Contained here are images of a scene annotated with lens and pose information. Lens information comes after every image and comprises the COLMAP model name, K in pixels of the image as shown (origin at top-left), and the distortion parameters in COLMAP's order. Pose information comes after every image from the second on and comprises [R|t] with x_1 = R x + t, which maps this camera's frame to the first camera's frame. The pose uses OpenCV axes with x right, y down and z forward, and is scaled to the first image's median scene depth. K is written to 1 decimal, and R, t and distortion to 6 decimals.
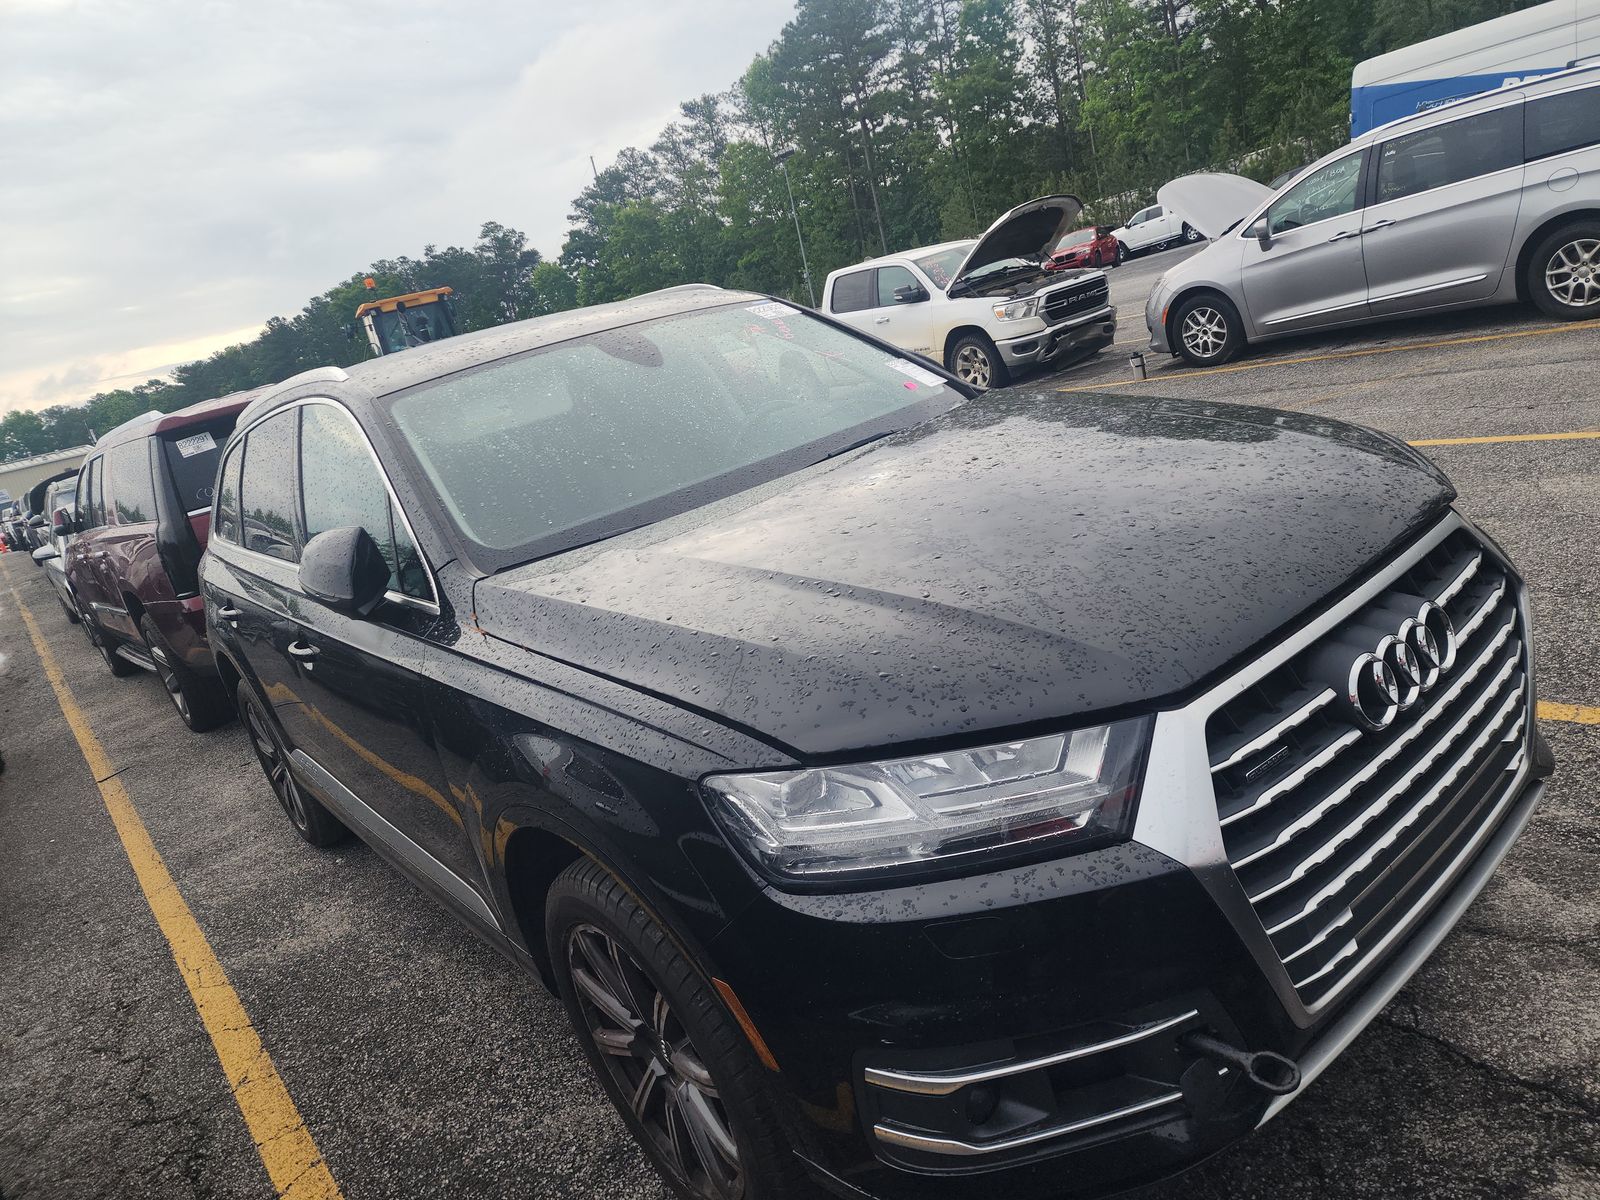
lens RADIAL K [[1153.4, 0, 804.0], [0, 1153.4, 599.5], [0, 0, 1]] dist [0.075485, -0.083168]
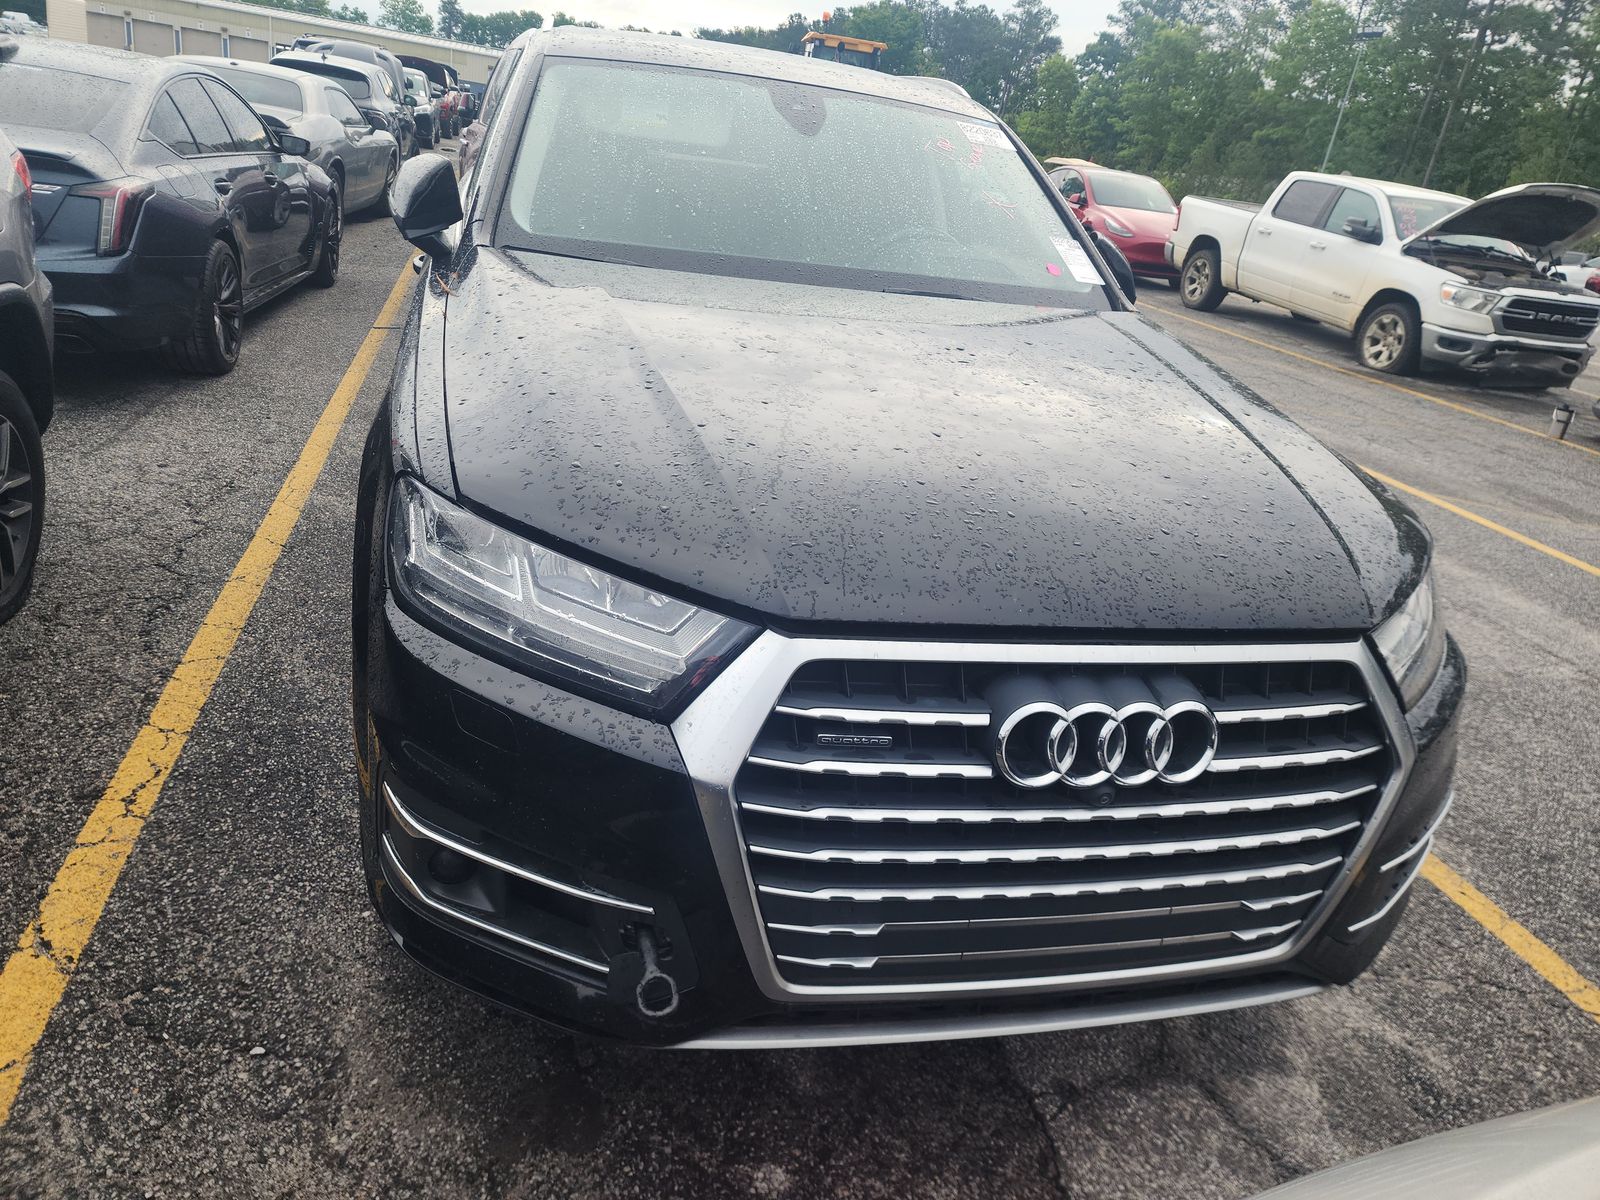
lens RADIAL K [[1153.4, 0, 804.0], [0, 1153.4, 599.5], [0, 0, 1]] dist [0.075485, -0.083168]
pose [[0.829250, 0.489857, -0.269043, 0.119574], [-0.444622, 0.869912, 0.213459, -0.028048], [0.338608, -0.057389, 0.939176, 0.031230]]
